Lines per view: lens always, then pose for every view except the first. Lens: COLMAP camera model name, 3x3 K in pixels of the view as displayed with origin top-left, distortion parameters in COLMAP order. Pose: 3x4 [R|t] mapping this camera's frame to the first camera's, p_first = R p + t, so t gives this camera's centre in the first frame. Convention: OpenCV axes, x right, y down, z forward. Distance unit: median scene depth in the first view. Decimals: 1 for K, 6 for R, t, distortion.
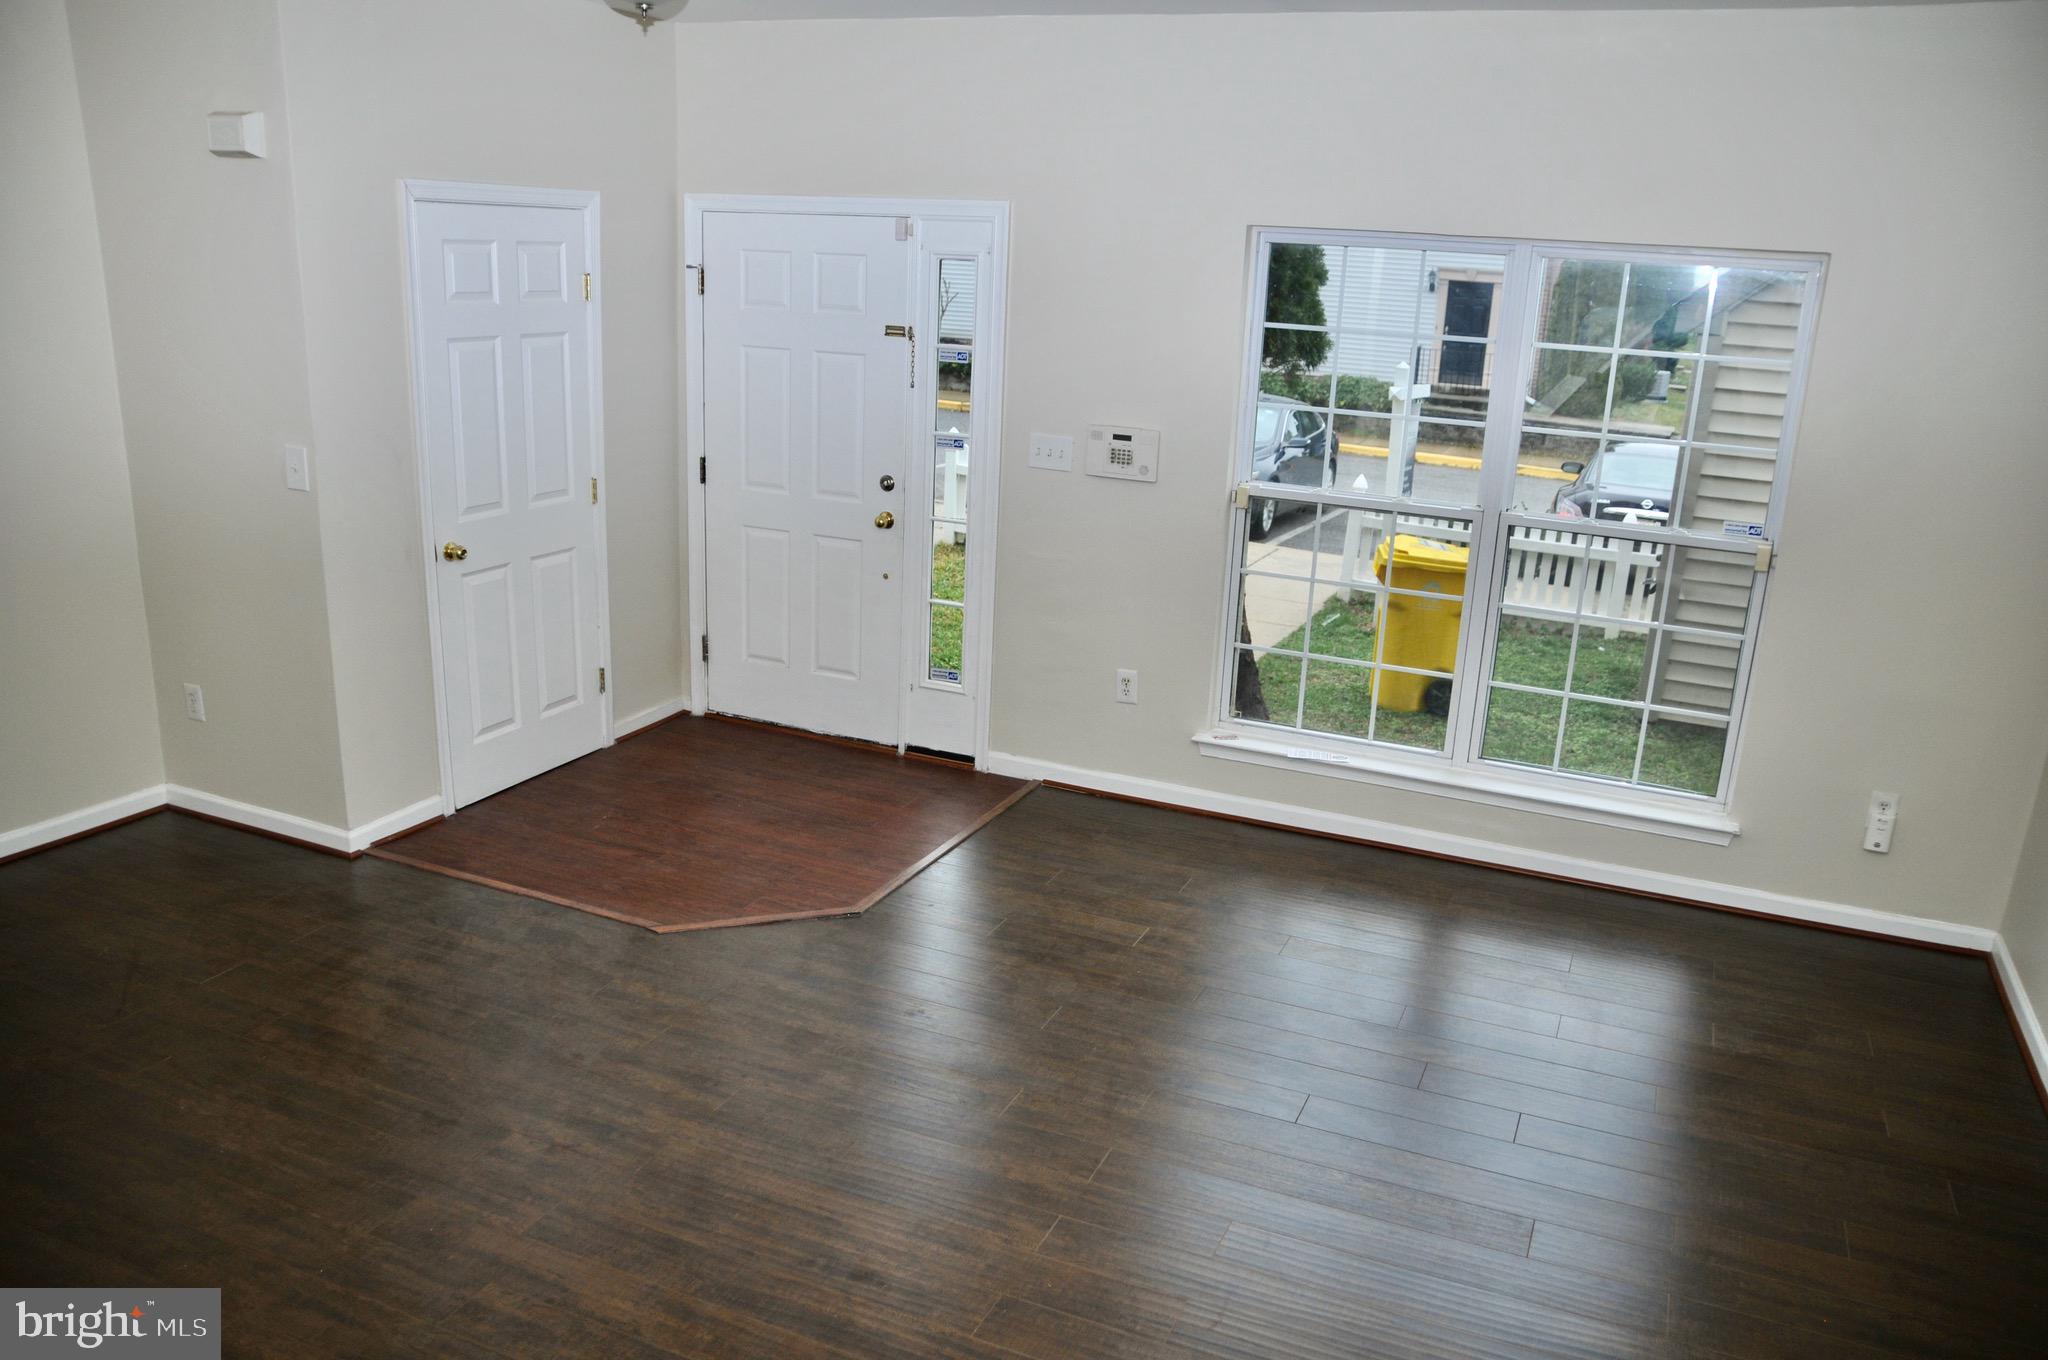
lens RADIAL K [[1547.0, 0, 1040.9], [0, 1547.0, 715.2], [0, 0, 1]] dist [-0.123046, 0.119295]
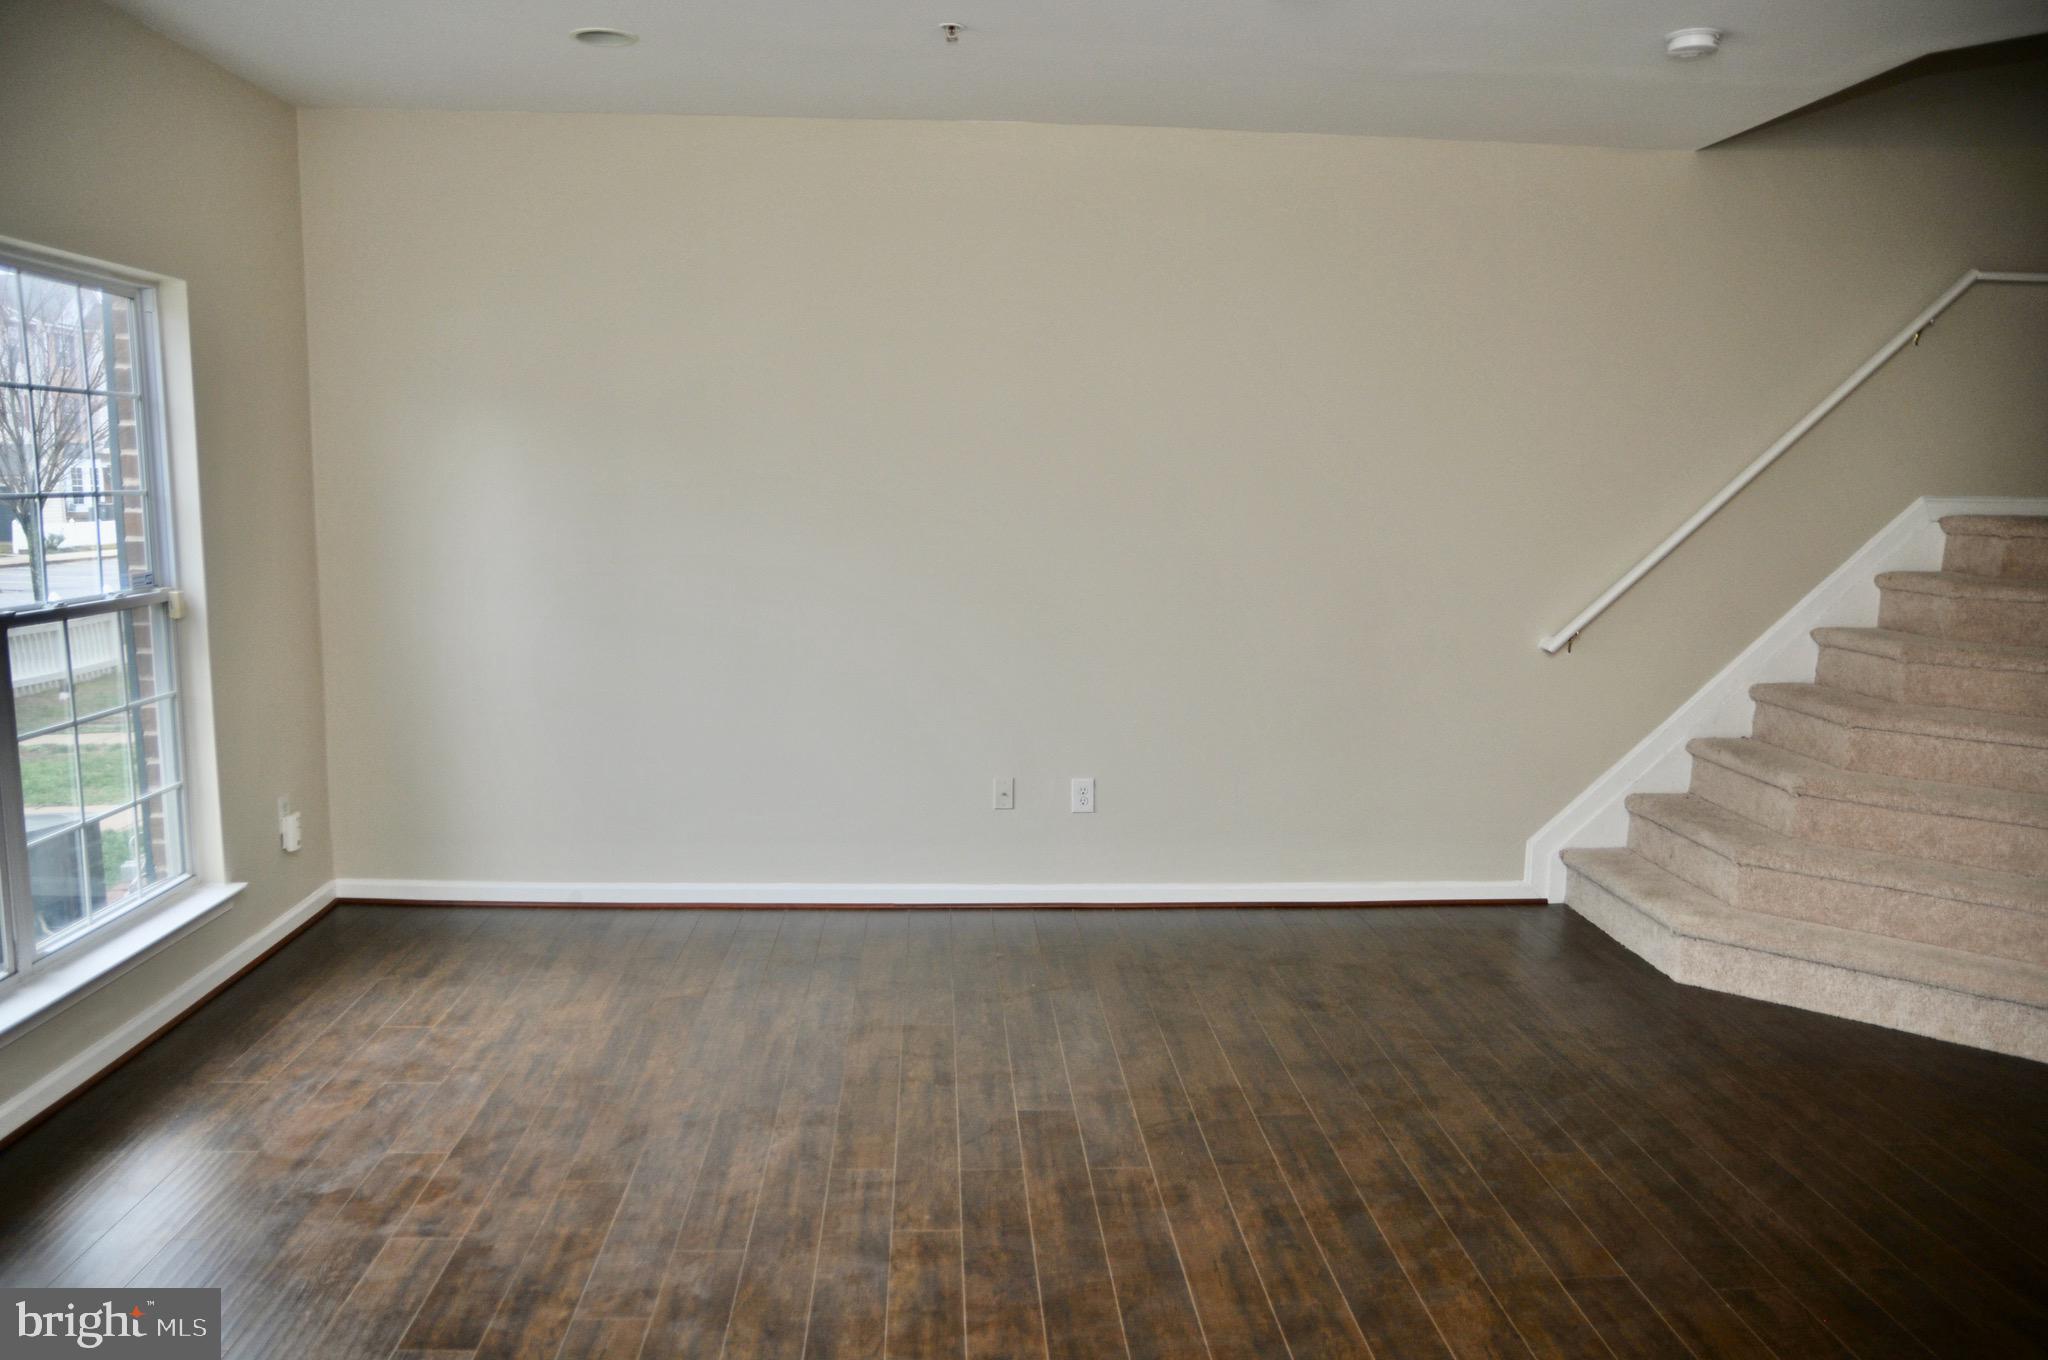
lens RADIAL K [[1547.0, 0, 1025.7], [0, 1547.0, 682.8], [0, 0, 1]] dist [-0.123046, 0.119295]
pose [[-0.446719, -0.177097, 0.876971, -0.516841], [0.226814, 0.925773, 0.302489, -0.197136], [-0.865446, 0.334037, -0.373392, 0.804837]]
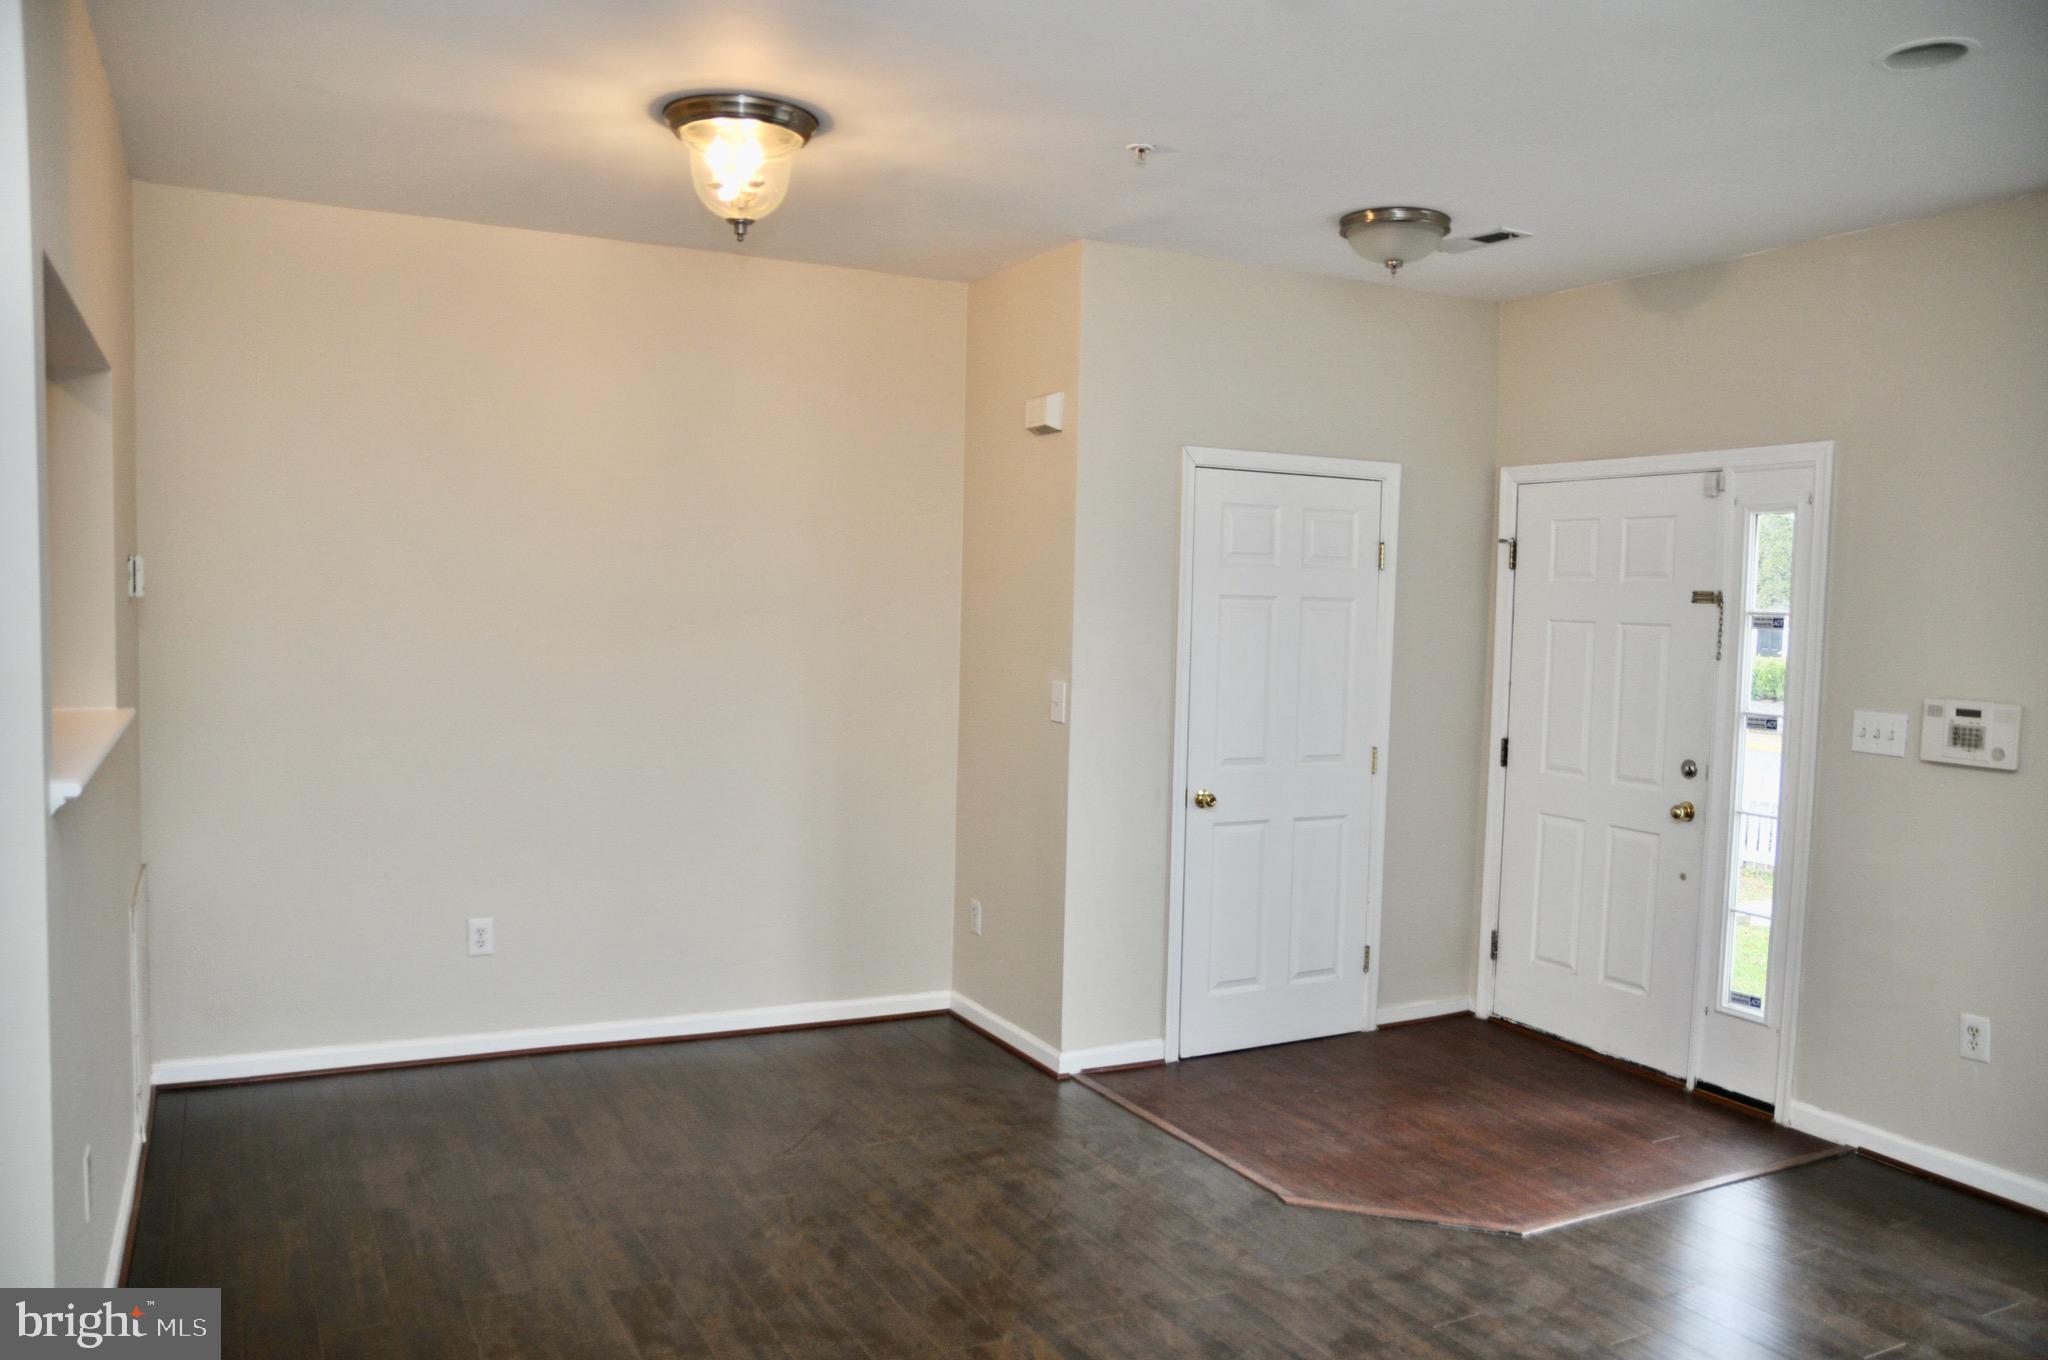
lens RADIAL K [[1547.0, 0, 1030.1], [0, 1547.0, 720.5], [0, 0, 1]] dist [-0.123046, 0.119295]
pose [[0.777490, 0.022304, -0.628500, 0.162323], [-0.171275, 0.969104, -0.177487, 0.042654], [0.605123, 0.245641, 0.757289, 0.125798]]
